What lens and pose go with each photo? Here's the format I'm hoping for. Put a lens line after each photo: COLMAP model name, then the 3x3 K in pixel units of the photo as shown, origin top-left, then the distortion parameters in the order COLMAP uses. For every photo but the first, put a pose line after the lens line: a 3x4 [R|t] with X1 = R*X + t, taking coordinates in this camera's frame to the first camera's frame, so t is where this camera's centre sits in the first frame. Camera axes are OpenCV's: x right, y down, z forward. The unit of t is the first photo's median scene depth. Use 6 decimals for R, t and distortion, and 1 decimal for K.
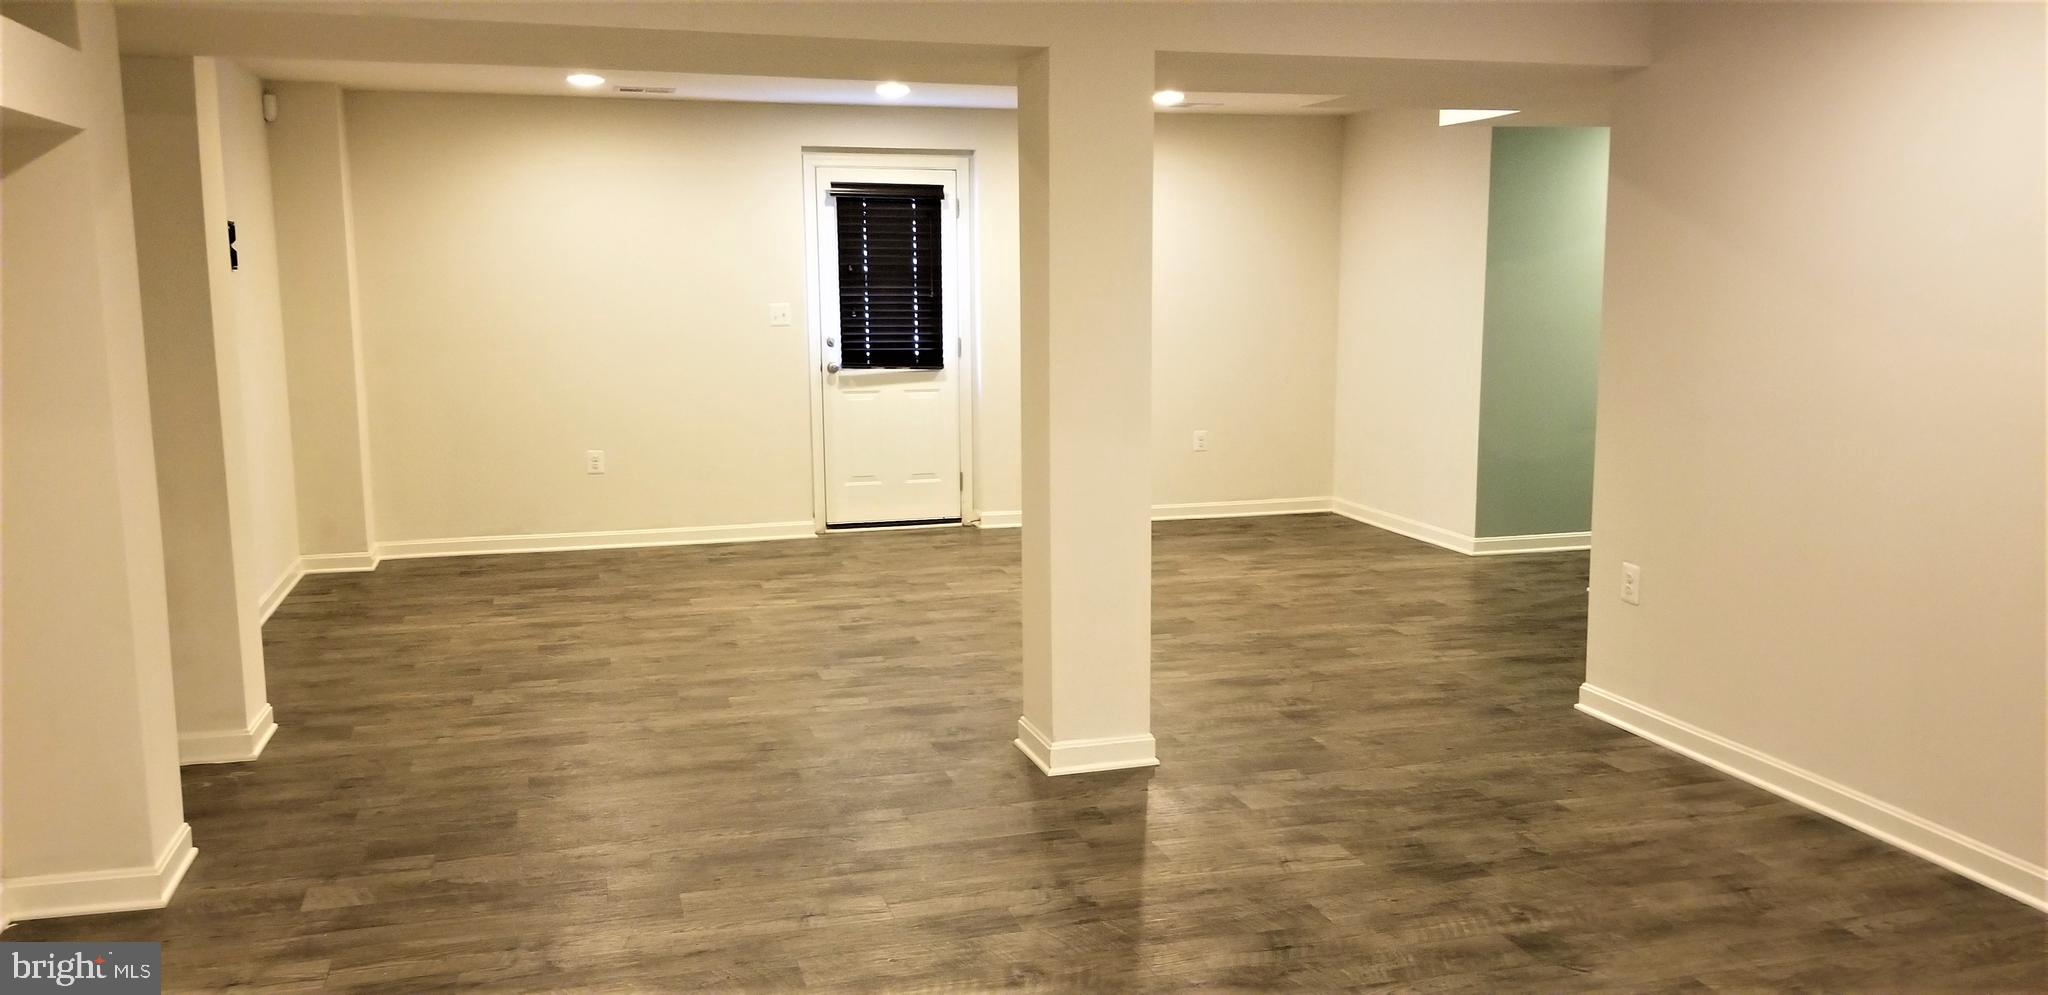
lens RADIAL K [[1603.0, 0, 1025.1], [0, 1603.0, 515.0], [0, 0, 1]] dist [0.036020, -0.026869]
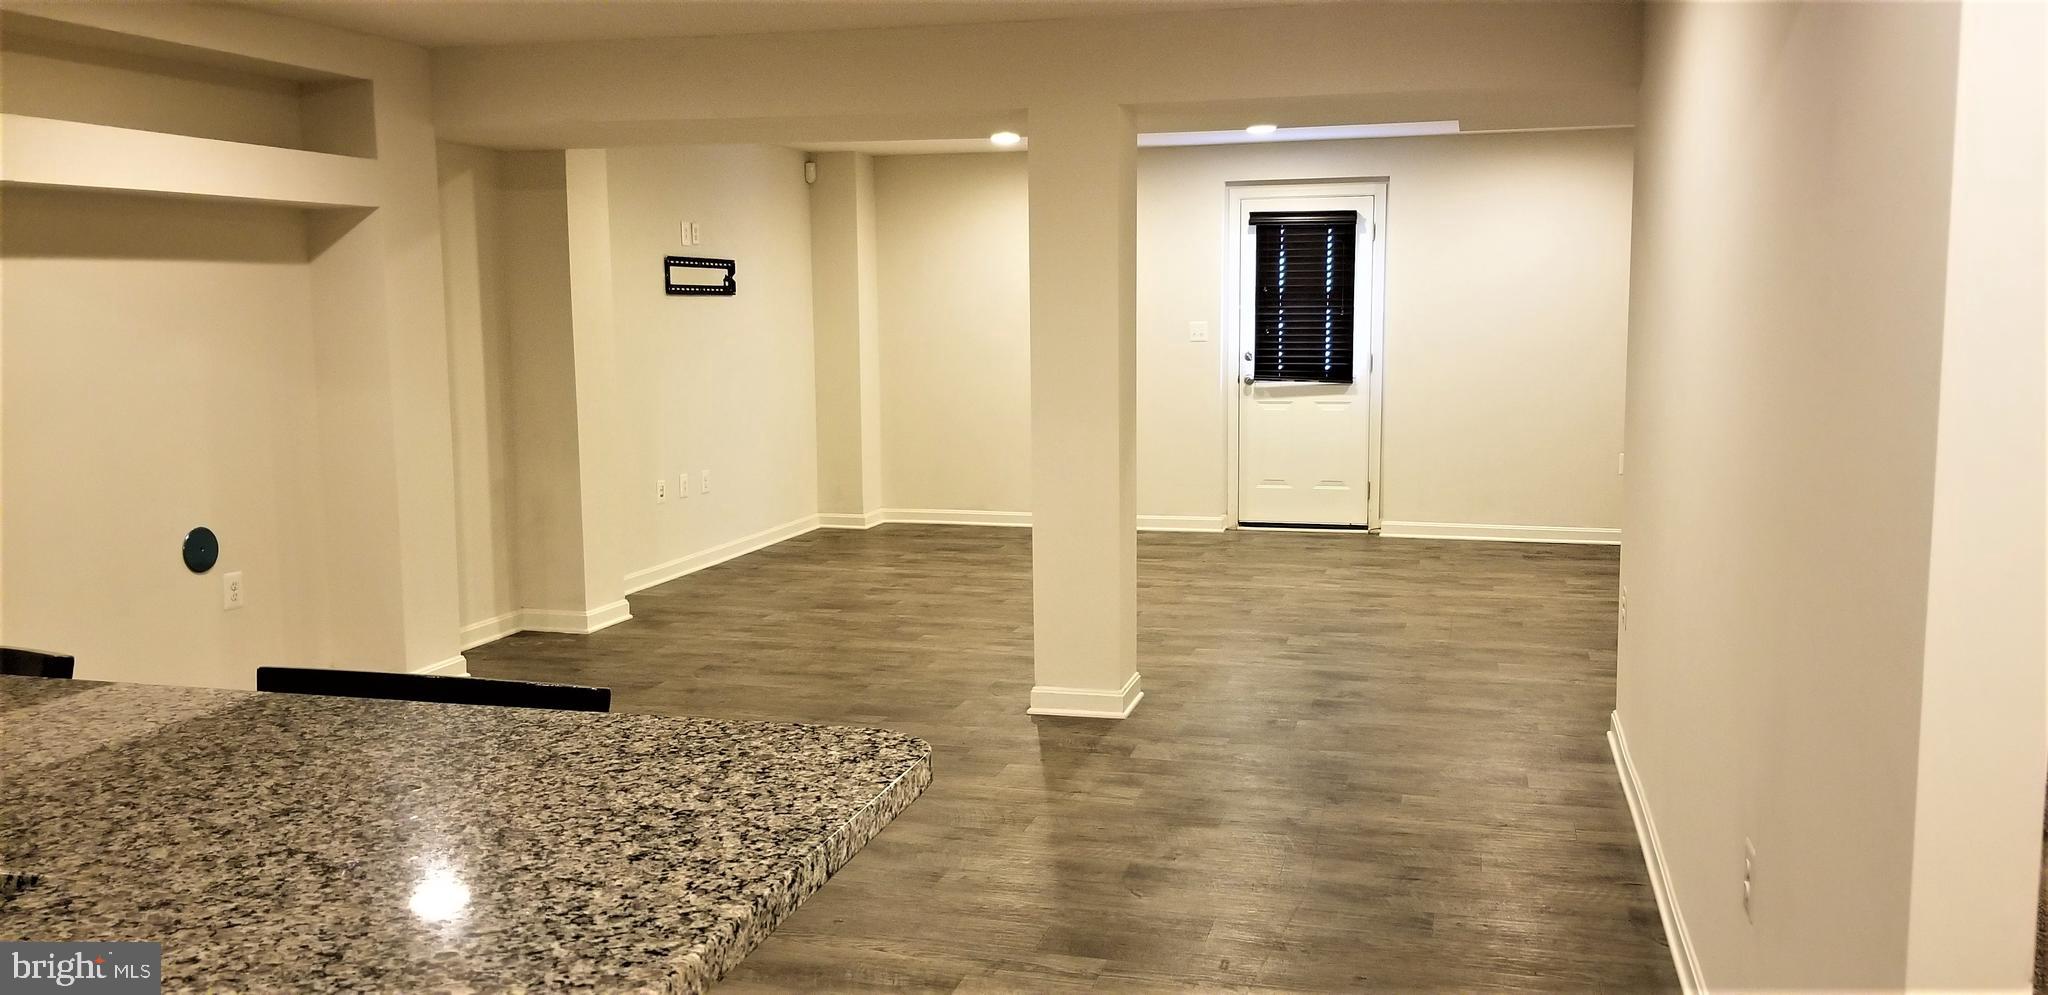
lens RADIAL K [[1603.0, 0, 1025.5], [0, 1603.0, 485.9], [0, 0, 1]] dist [0.036020, -0.026869]
pose [[0.846854, 0.057231, -0.528738, 0.337098], [-0.074053, 0.997197, -0.010670, 0.003908], [0.526645, 0.048190, 0.848718, -0.010277]]
